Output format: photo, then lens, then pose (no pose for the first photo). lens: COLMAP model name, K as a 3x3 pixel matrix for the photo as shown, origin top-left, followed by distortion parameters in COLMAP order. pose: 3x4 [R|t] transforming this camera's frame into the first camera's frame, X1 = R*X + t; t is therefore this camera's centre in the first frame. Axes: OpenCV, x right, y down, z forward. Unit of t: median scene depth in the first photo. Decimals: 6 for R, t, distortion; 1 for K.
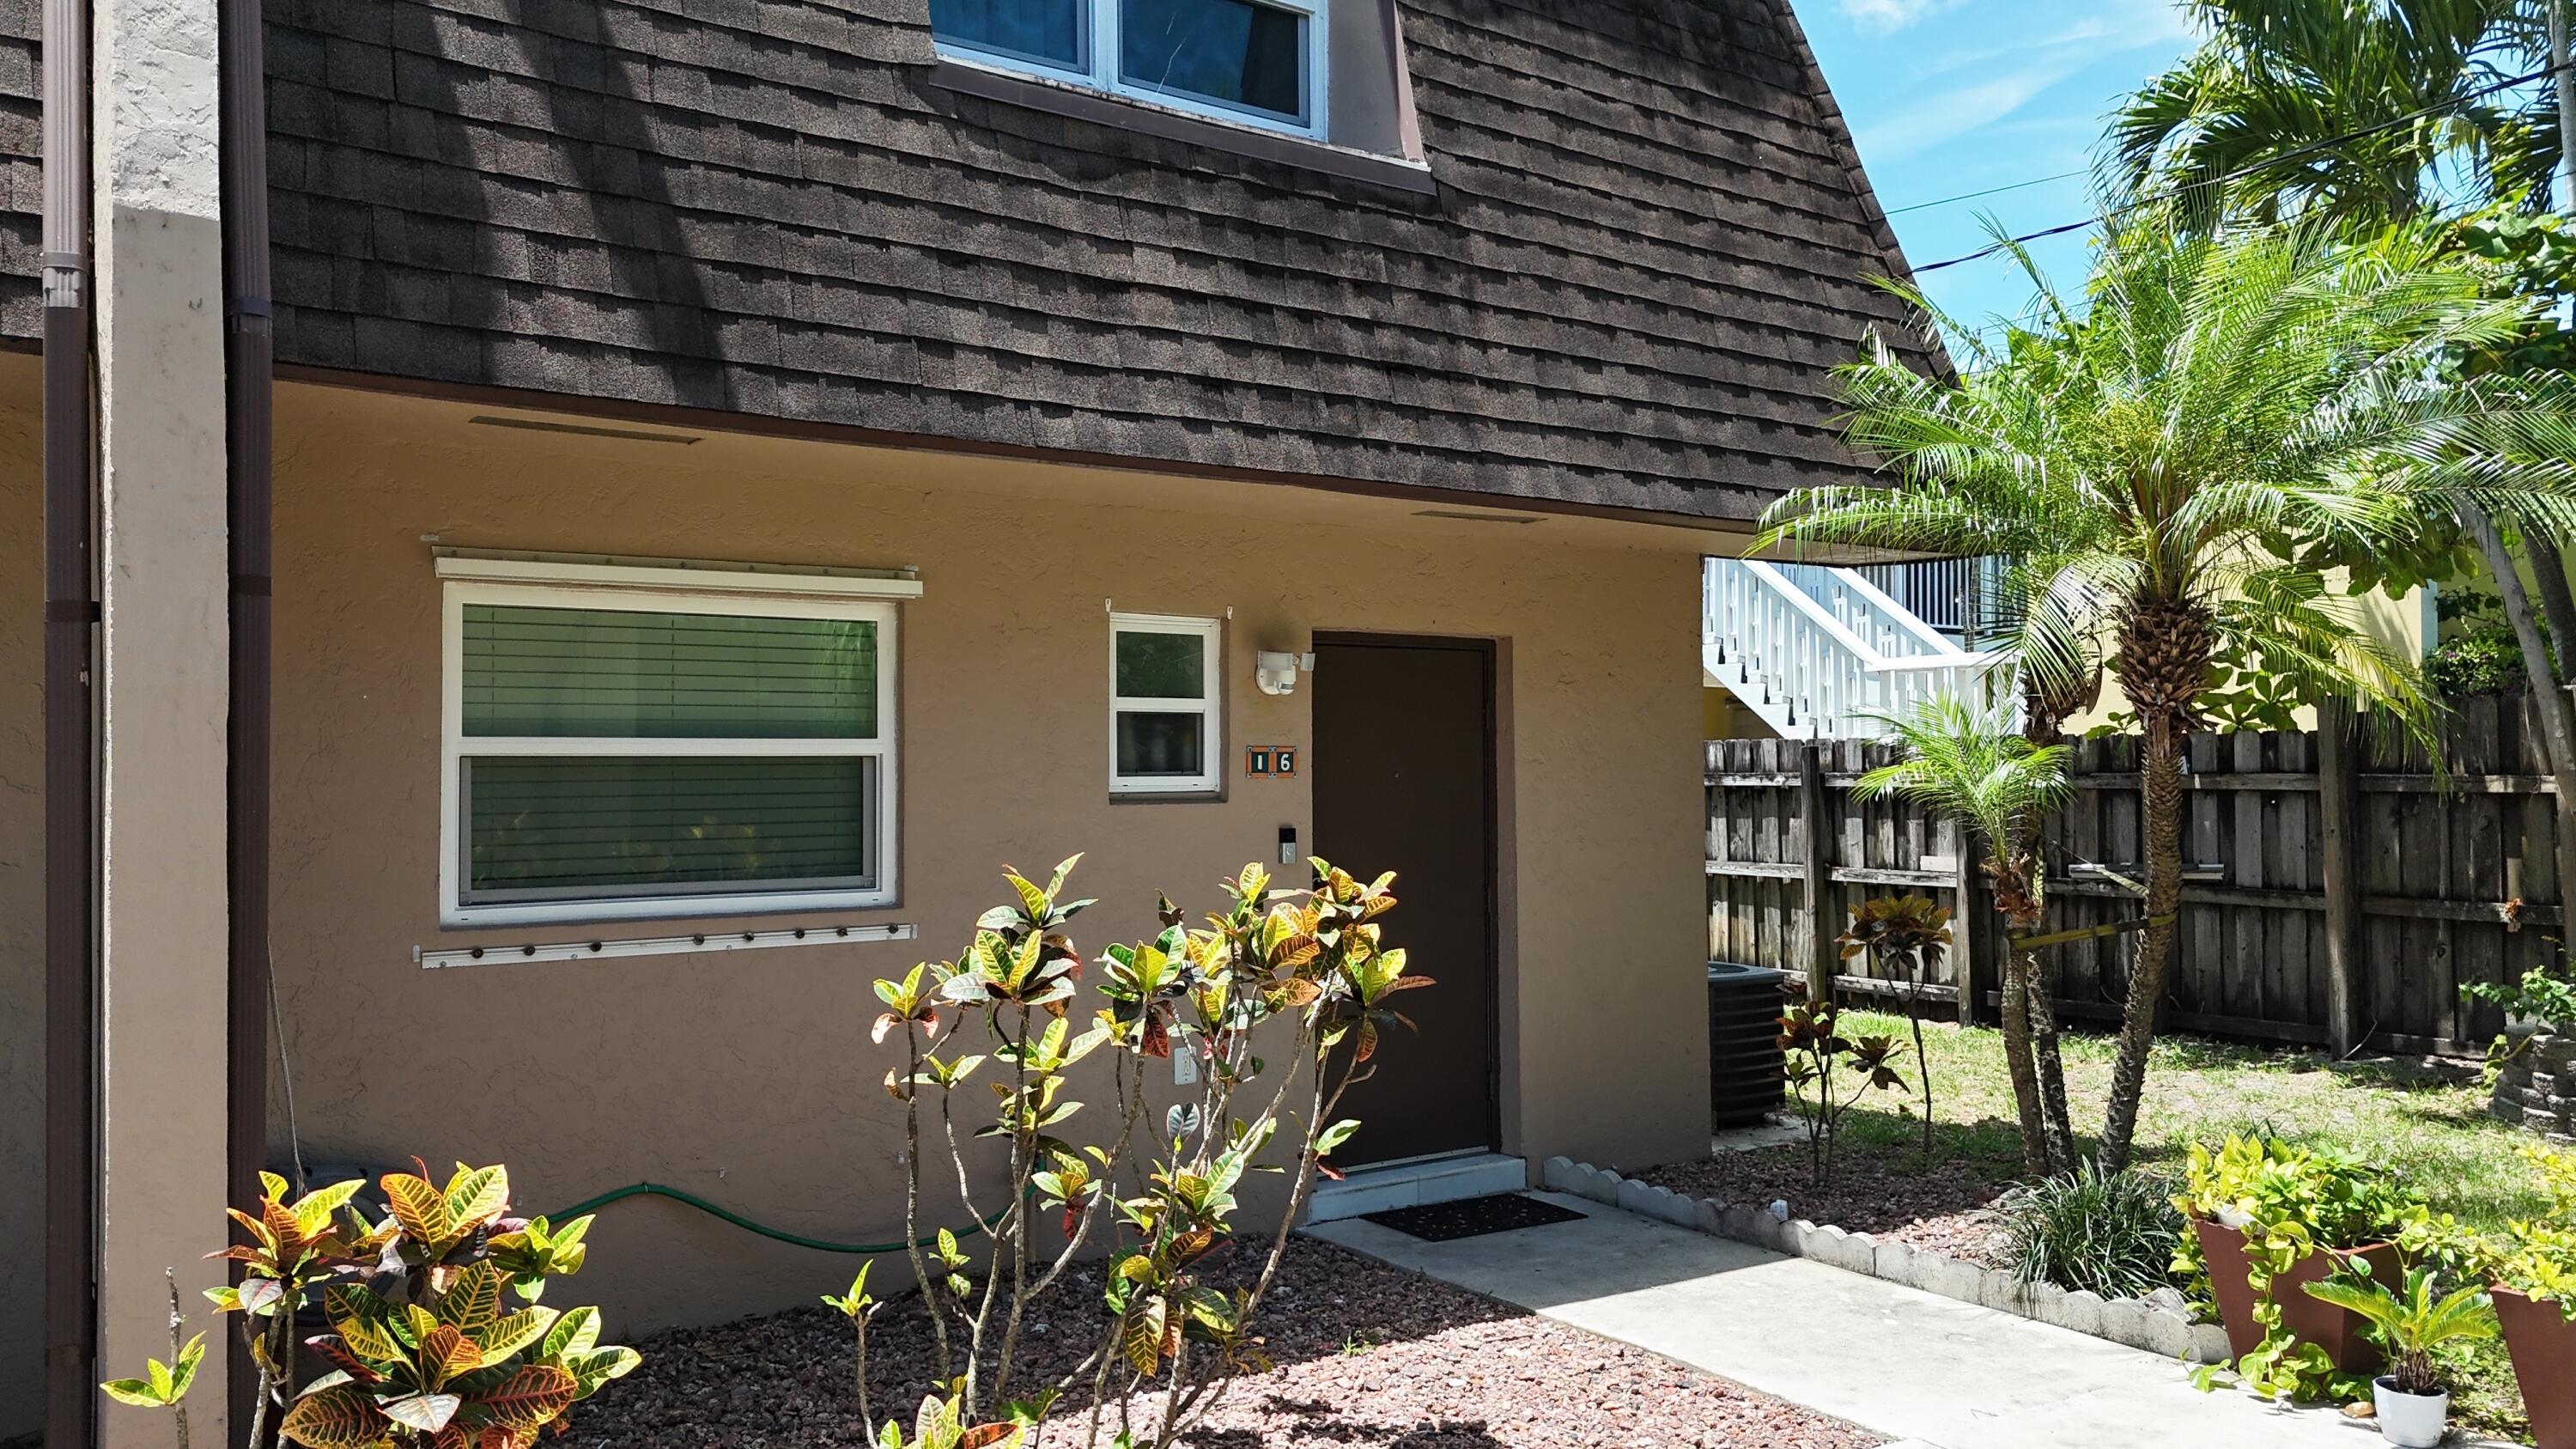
lens RADIAL K [[1913.1, 0, 1291.2], [0, 1913.1, 723.1], [0, 0, 1]] dist [-0.001282, -0.001458]
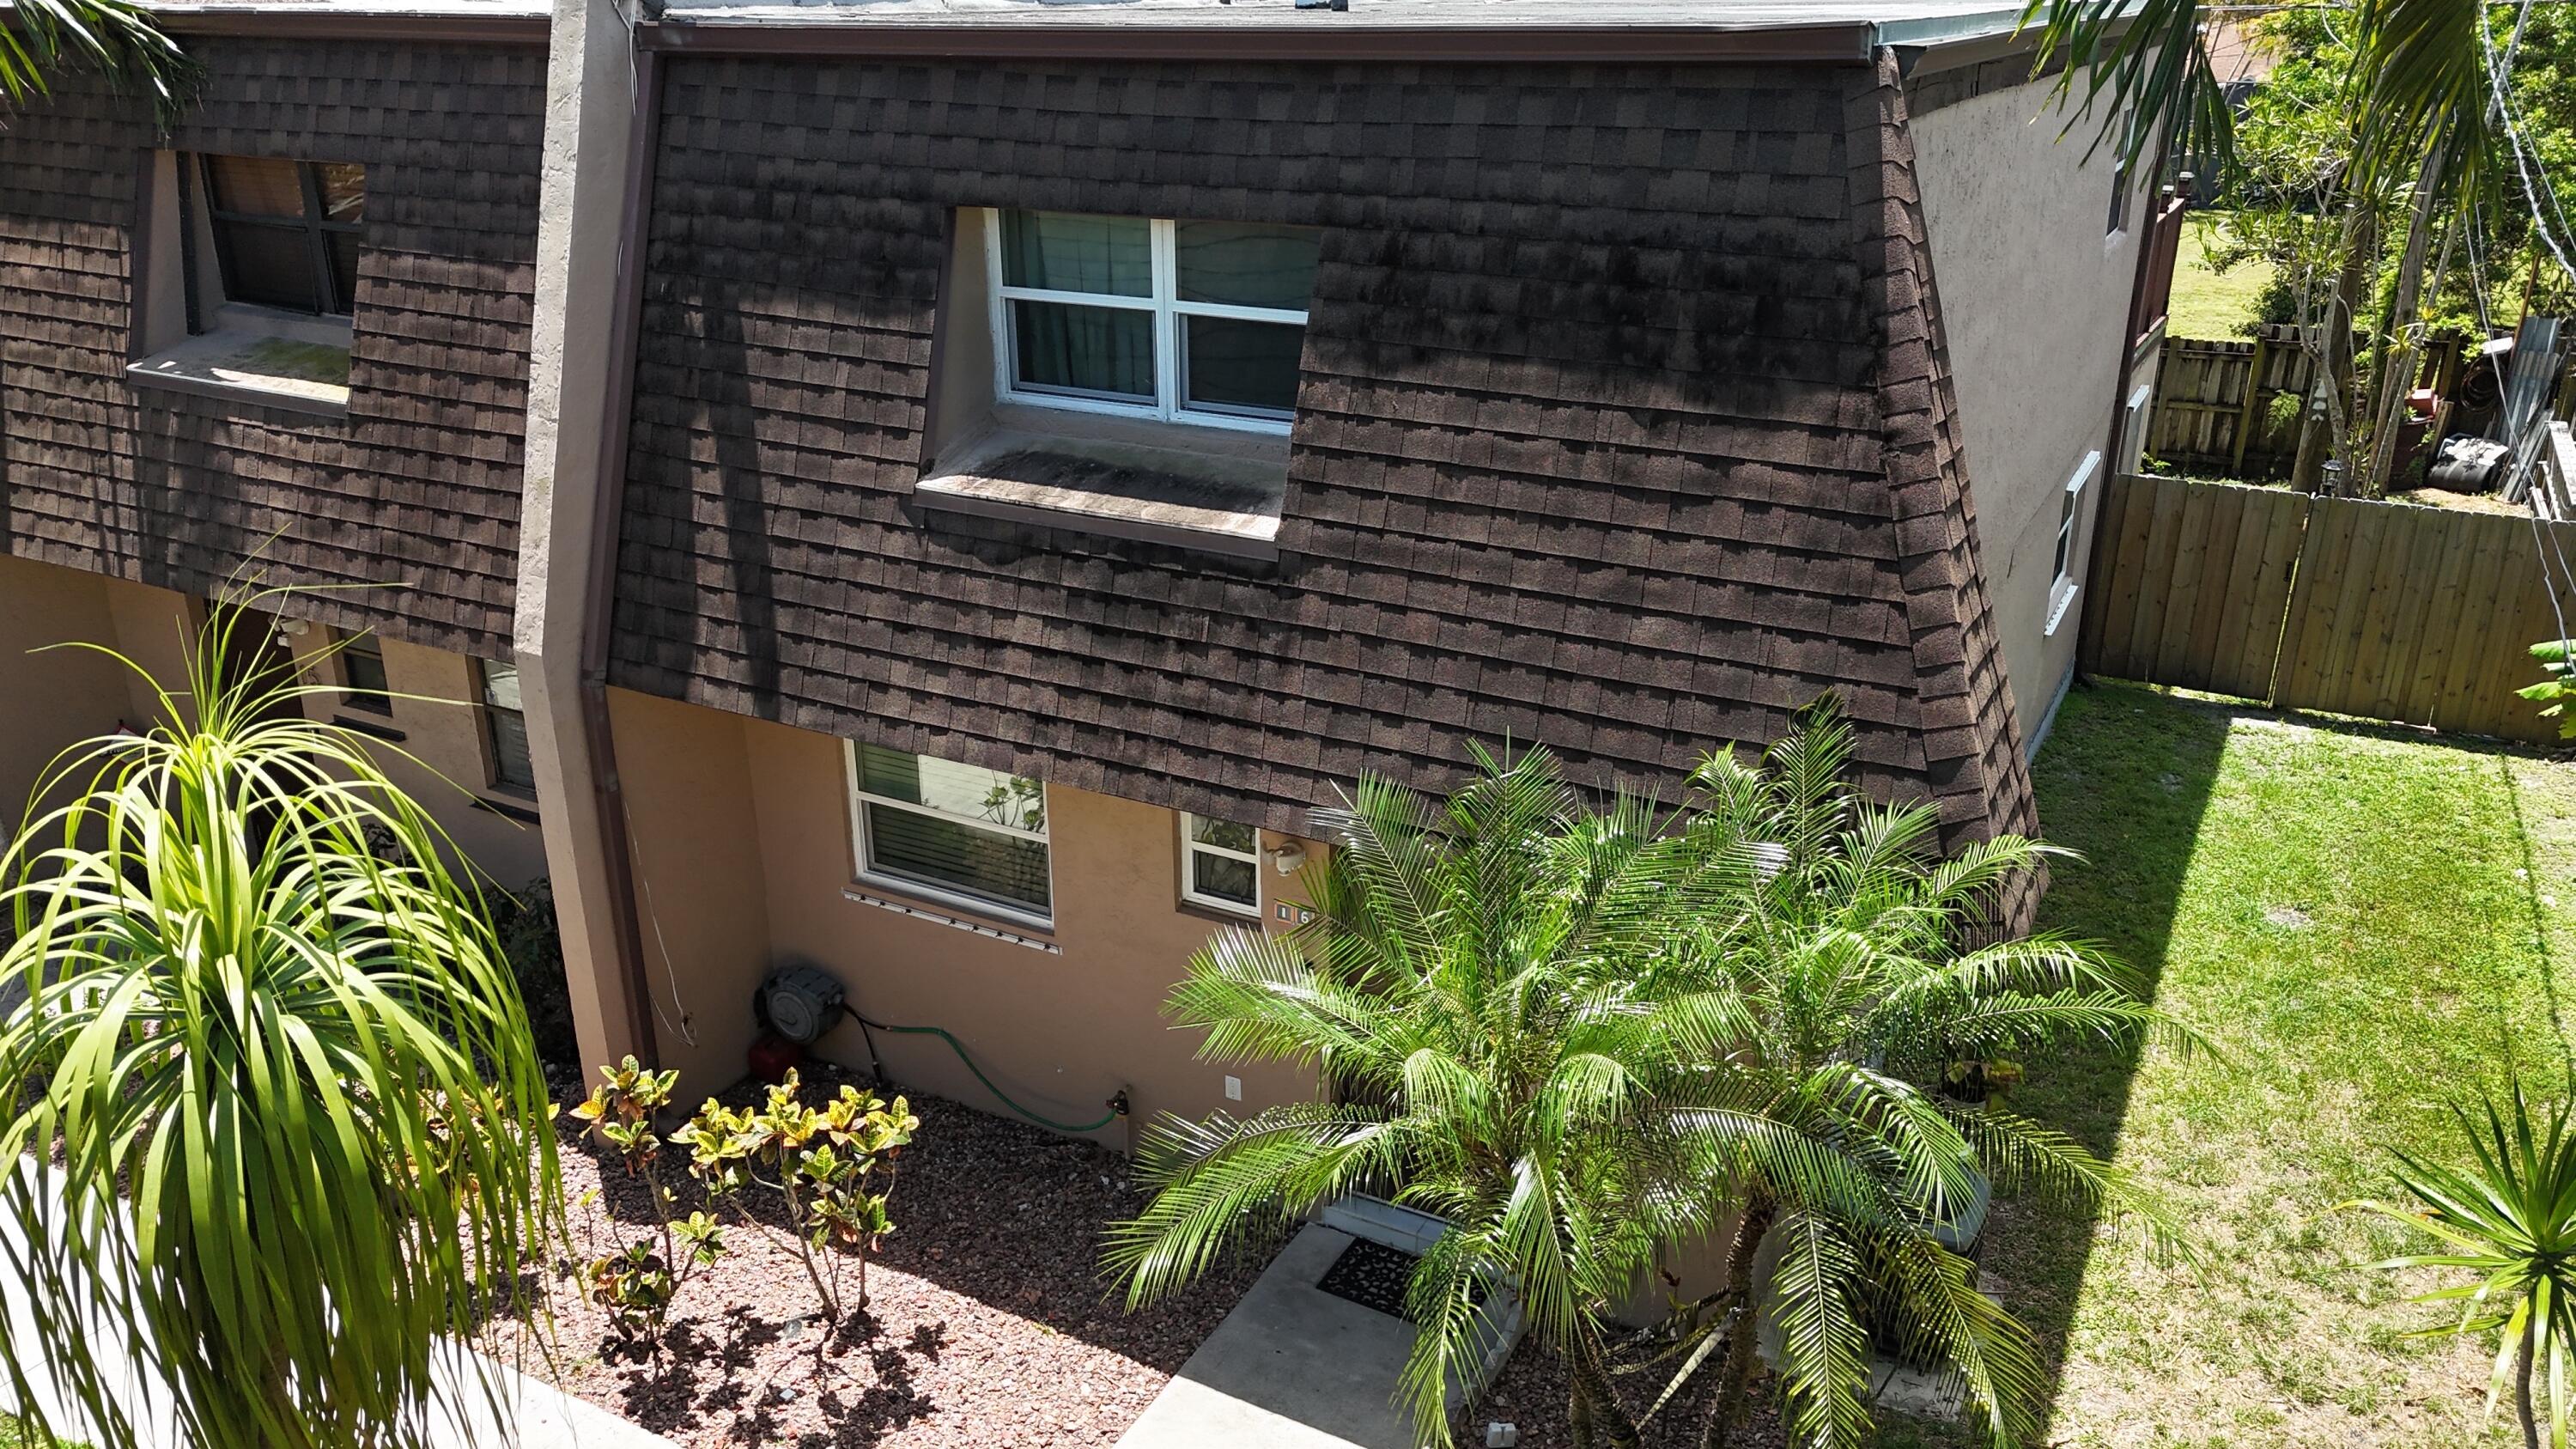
lens RADIAL K [[1913.1, 0, 1295.6], [0, 1913.1, 728.9], [0, 0, 1]] dist [-0.001282, -0.001458]
pose [[0.451065, 0.328581, -0.829804, 1.188380], [0.020171, 0.925771, 0.377546, -0.677807], [0.892263, -0.187036, 0.410955, 0.543051]]
